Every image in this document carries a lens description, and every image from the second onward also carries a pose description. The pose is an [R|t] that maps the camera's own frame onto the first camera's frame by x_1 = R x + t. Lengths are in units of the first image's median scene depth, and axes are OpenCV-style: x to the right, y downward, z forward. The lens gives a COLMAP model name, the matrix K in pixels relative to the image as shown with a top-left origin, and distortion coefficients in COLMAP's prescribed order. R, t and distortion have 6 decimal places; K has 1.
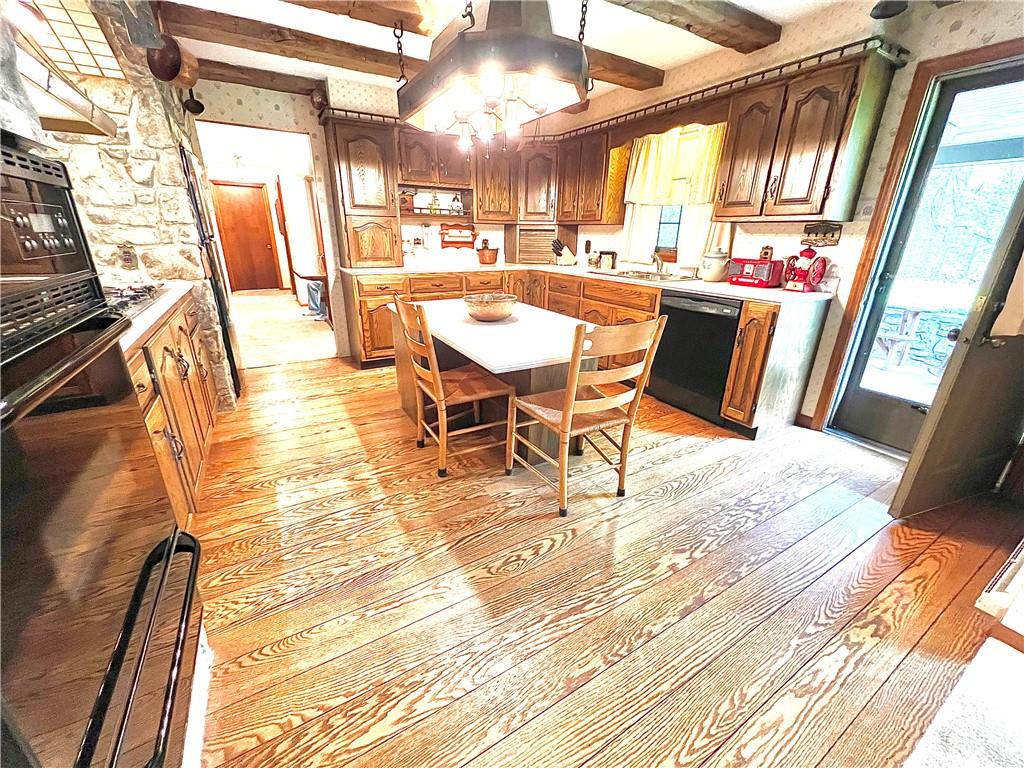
lens RADIAL K [[410.0, 0, 512.0], [0, 410.0, 384.0], [0, 0, 1]] dist [-0.001679, -0.000125]
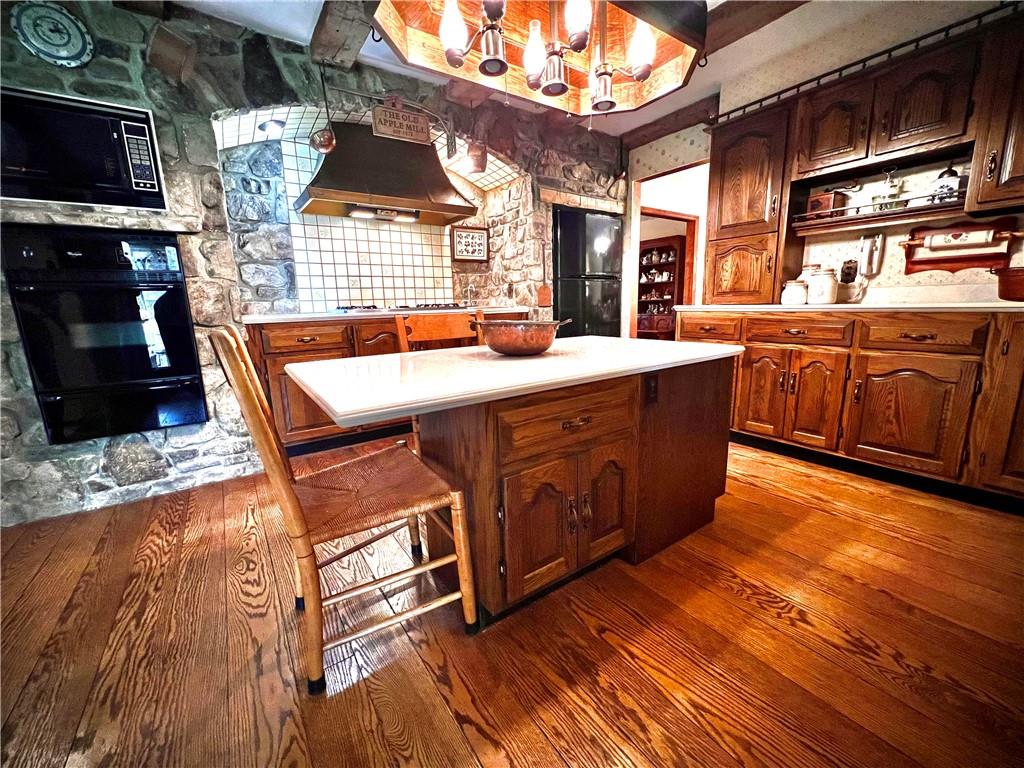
lens RADIAL K [[410.0, 0, 512.0], [0, 410.0, 384.0], [0, 0, 1]] dist [-0.001679, -0.000125]
pose [[0.070814, 0.173661, -0.982256, 0.352302], [-0.320751, 0.936394, 0.142429, -0.114120], [0.944513, 0.304973, 0.122012, 0.519467]]
